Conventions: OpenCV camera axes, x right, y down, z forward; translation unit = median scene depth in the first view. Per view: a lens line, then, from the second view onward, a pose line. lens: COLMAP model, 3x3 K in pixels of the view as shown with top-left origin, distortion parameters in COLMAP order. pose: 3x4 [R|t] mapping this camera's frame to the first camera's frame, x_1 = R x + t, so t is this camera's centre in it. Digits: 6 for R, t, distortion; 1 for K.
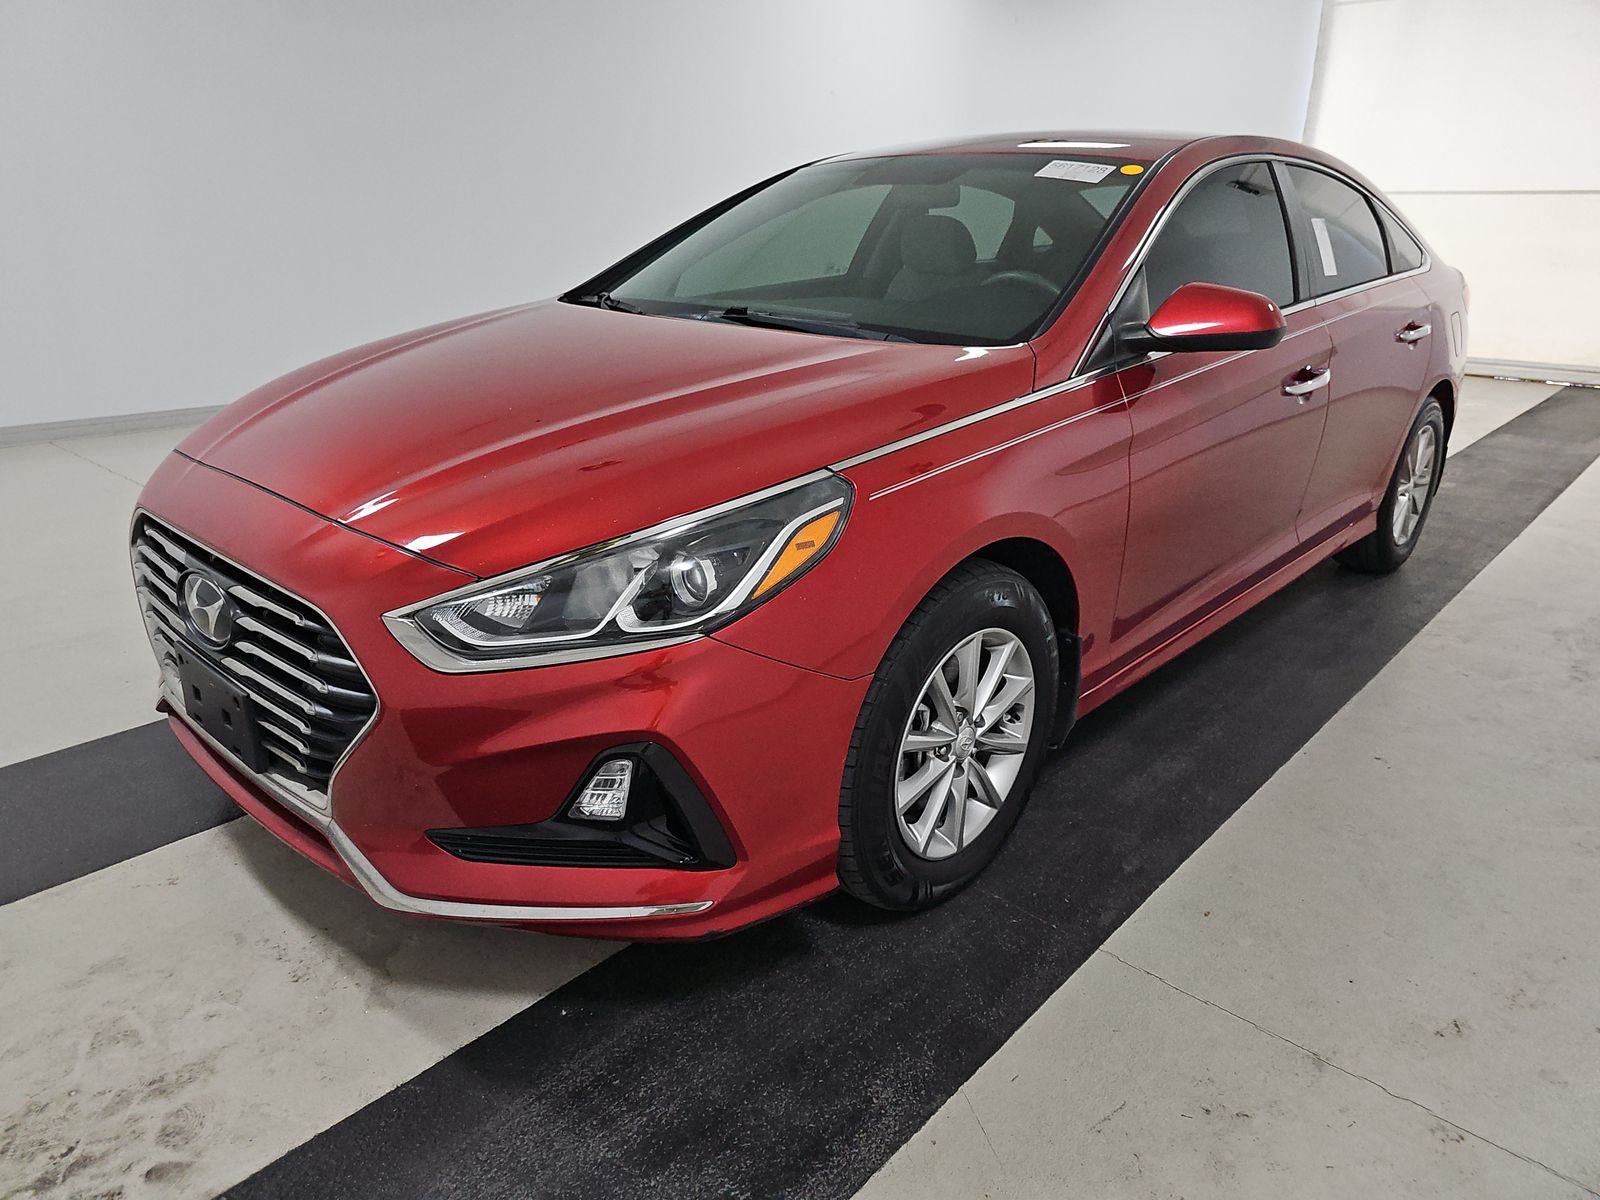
lens RADIAL K [[1065.6, 0, 800.0], [0, 1065.6, 600.0], [0, 0, 1]] dist [-0.012315, -0.002221]
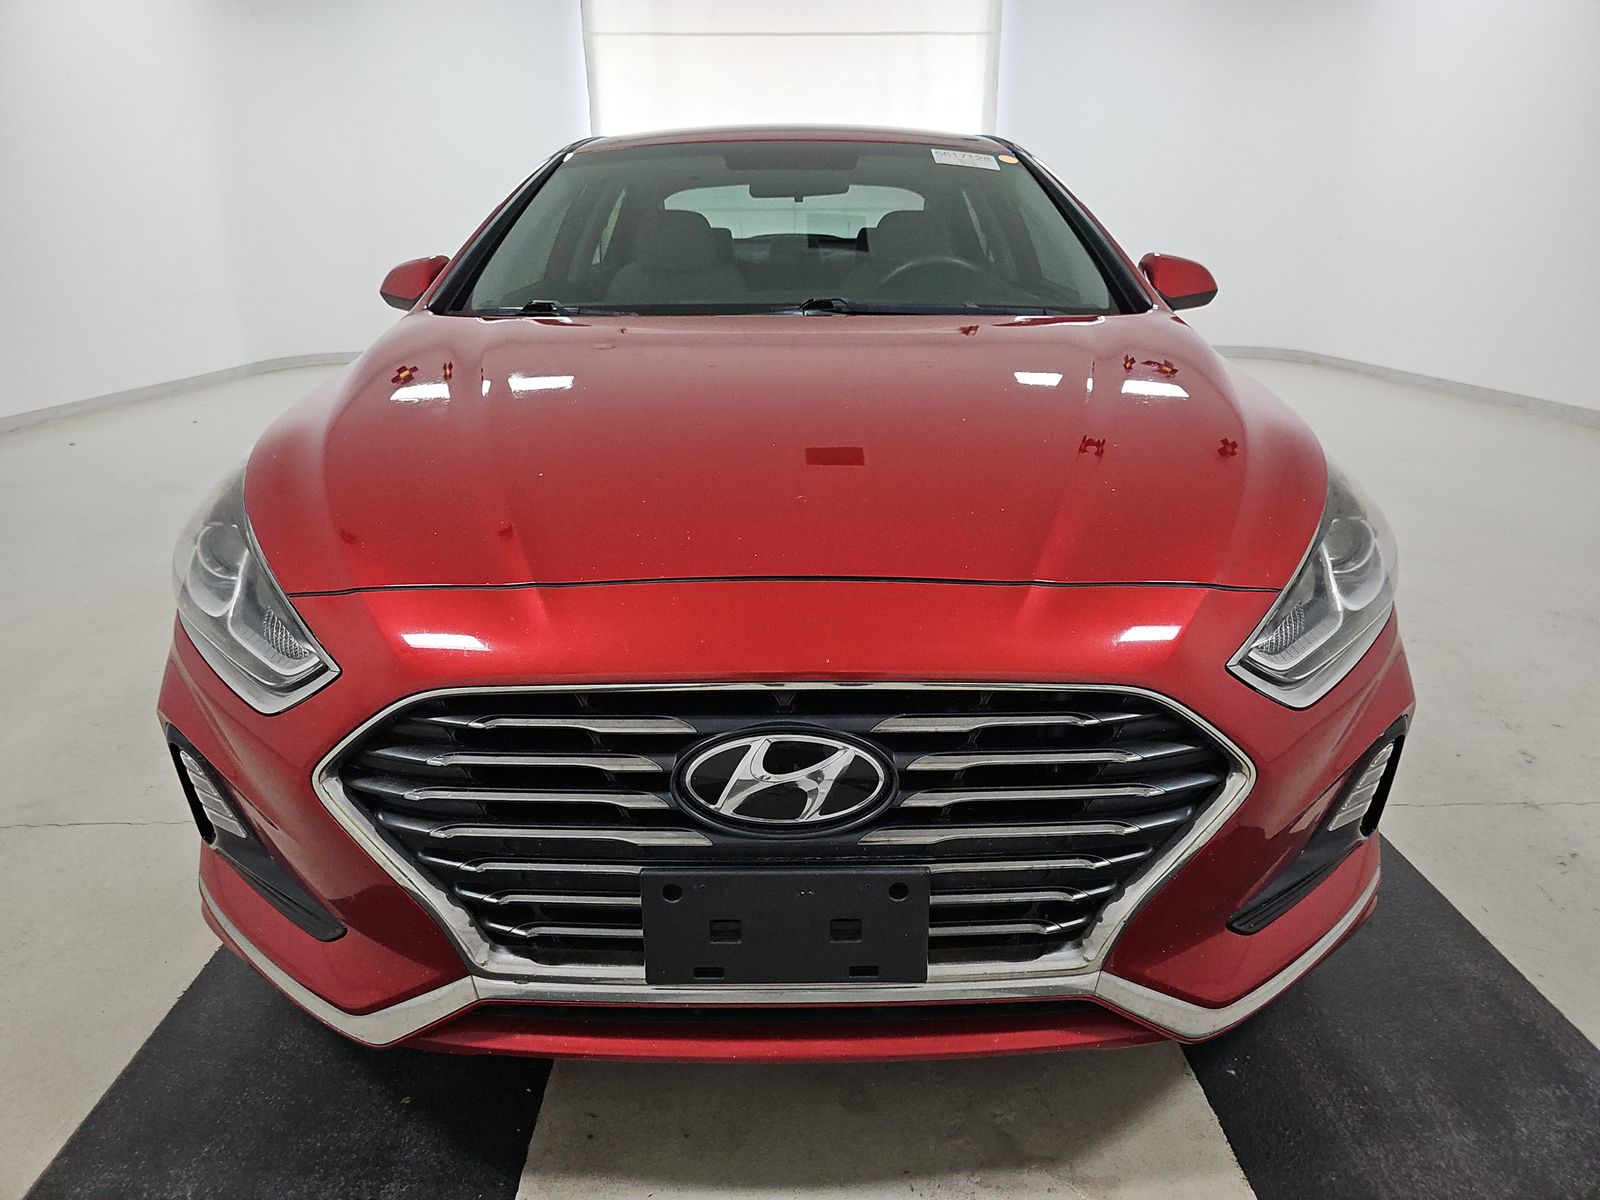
lens RADIAL K [[1065.6, 0, 800.0], [0, 1065.6, 600.0], [0, 0, 1]] dist [-0.012315, -0.002221]
pose [[0.727105, -0.225226, 0.648531, -0.881010], [0.238390, 0.968705, 0.069146, -0.122926], [-0.643808, 0.104327, 0.758041, 0.481196]]
